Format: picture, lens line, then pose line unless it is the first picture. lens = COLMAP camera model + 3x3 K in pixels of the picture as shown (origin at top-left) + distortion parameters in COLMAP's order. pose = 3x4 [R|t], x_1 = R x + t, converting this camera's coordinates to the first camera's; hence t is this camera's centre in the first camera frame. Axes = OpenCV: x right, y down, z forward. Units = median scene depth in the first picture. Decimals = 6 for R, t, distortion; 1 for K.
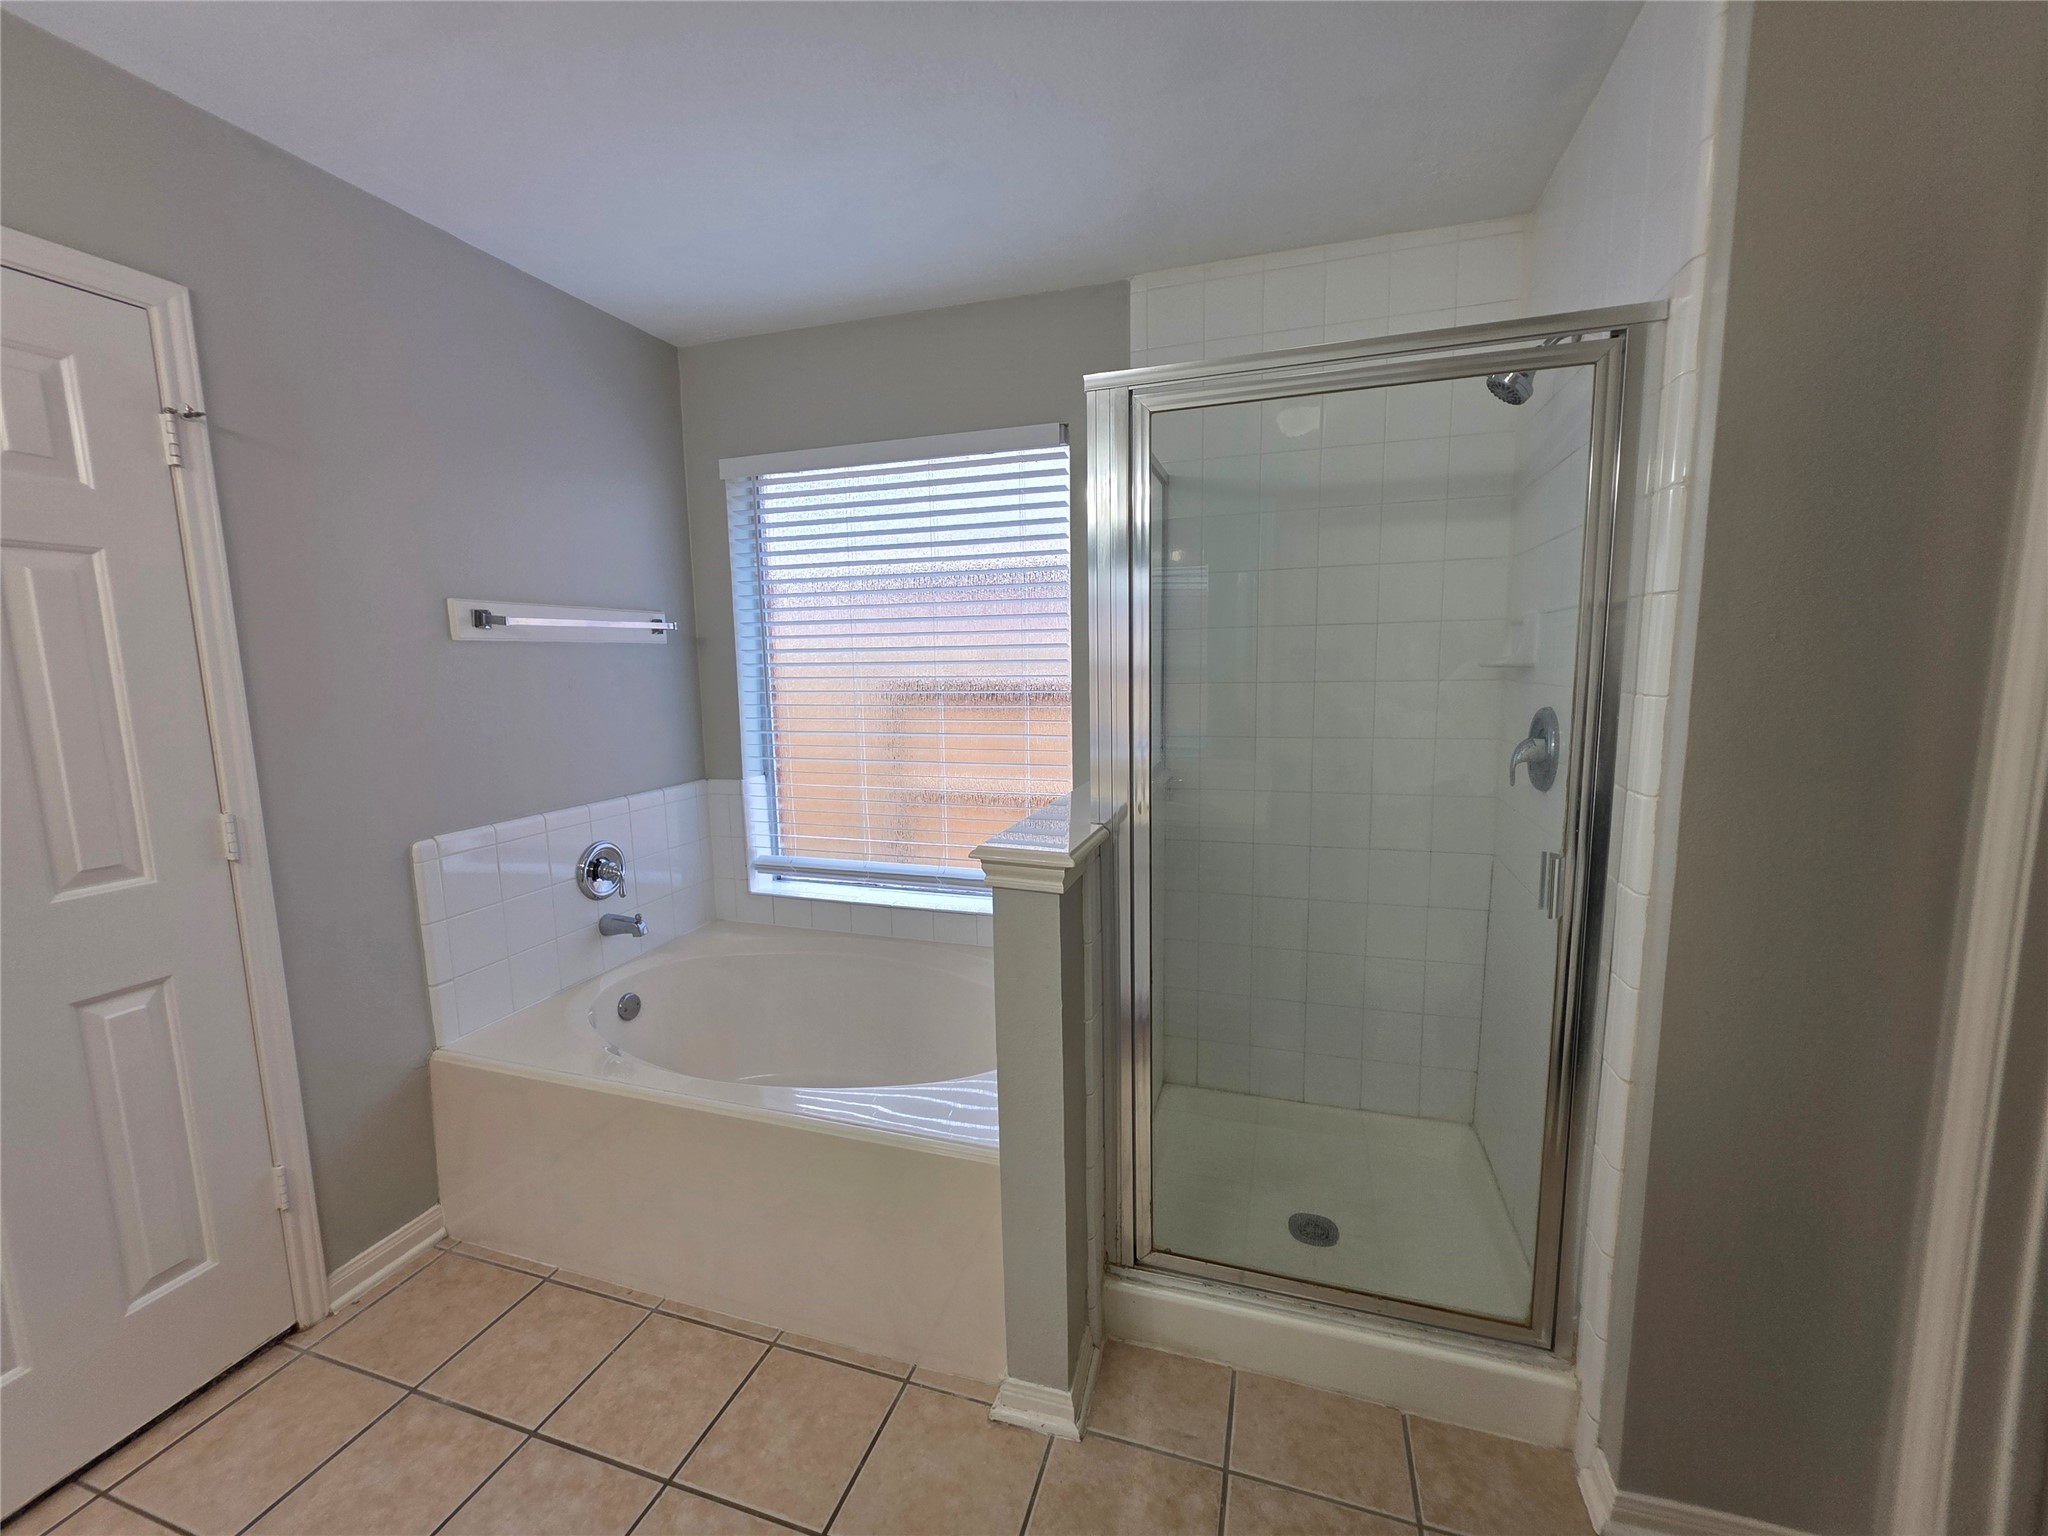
lens RADIAL K [[820.6, 0, 1023.8], [0, 820.6, 759.7], [0, 0, 1]] dist [0.000028, -0.000211]
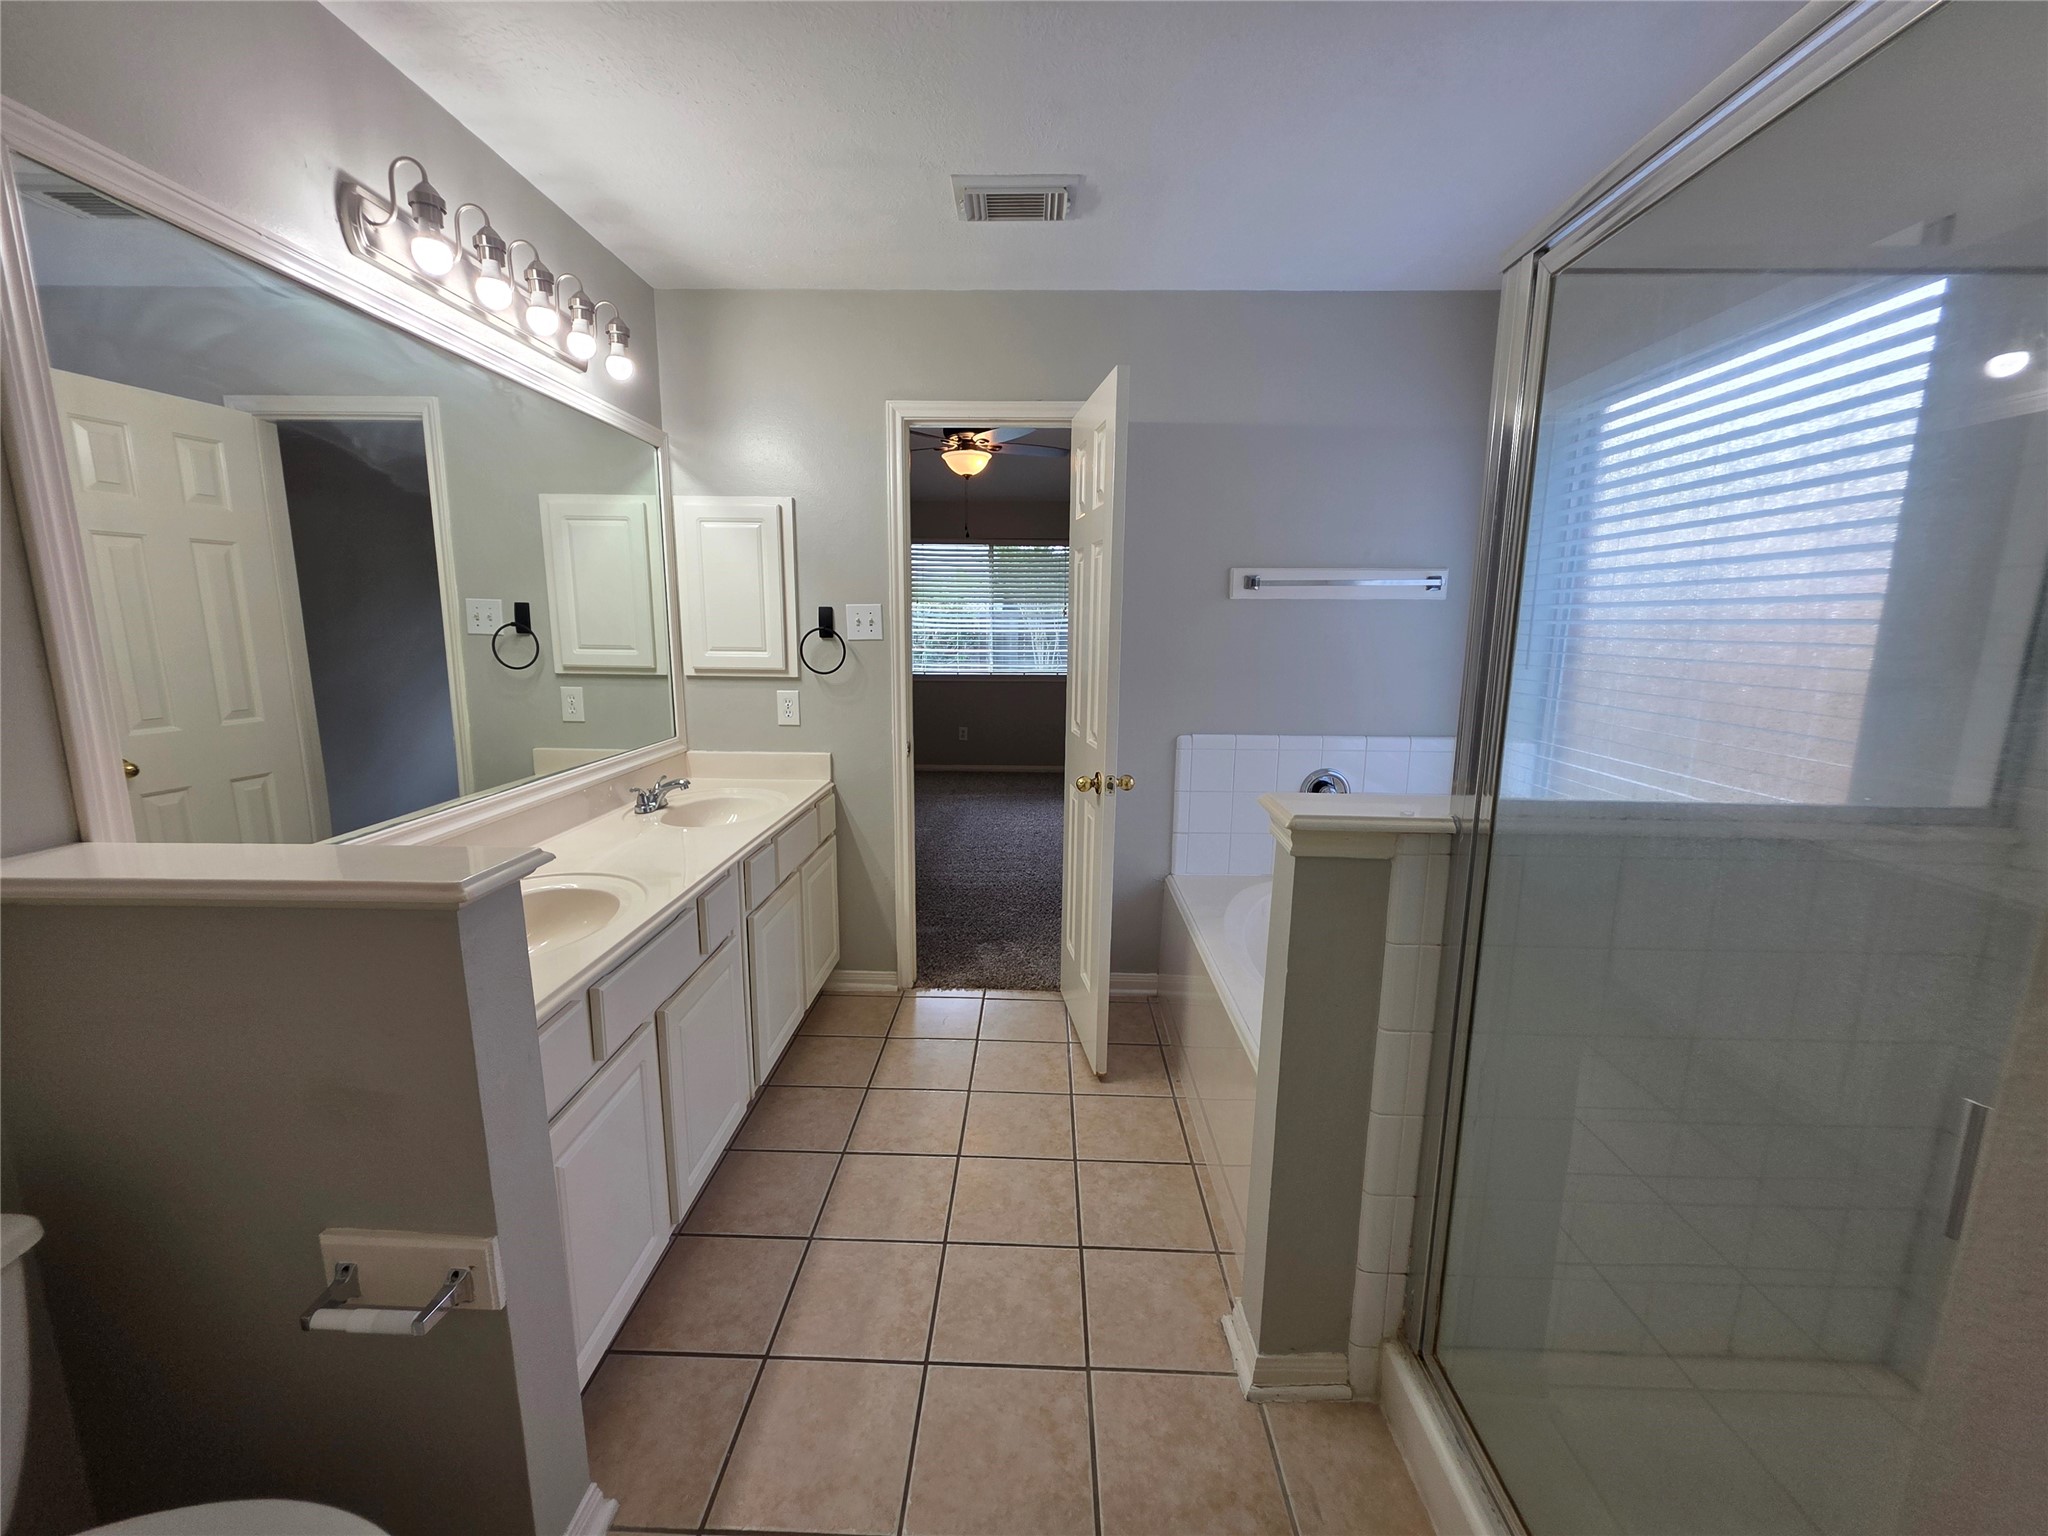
lens RADIAL K [[820.6, 0, 1018.7], [0, 820.6, 766.6], [0, 0, 1]] dist [0.000028, -0.000211]
pose [[0.281077, 0.183182, -0.942040, 0.578972], [-0.127384, 0.980050, 0.152566, -0.034349], [0.951193, 0.077118, 0.298804, 0.272872]]
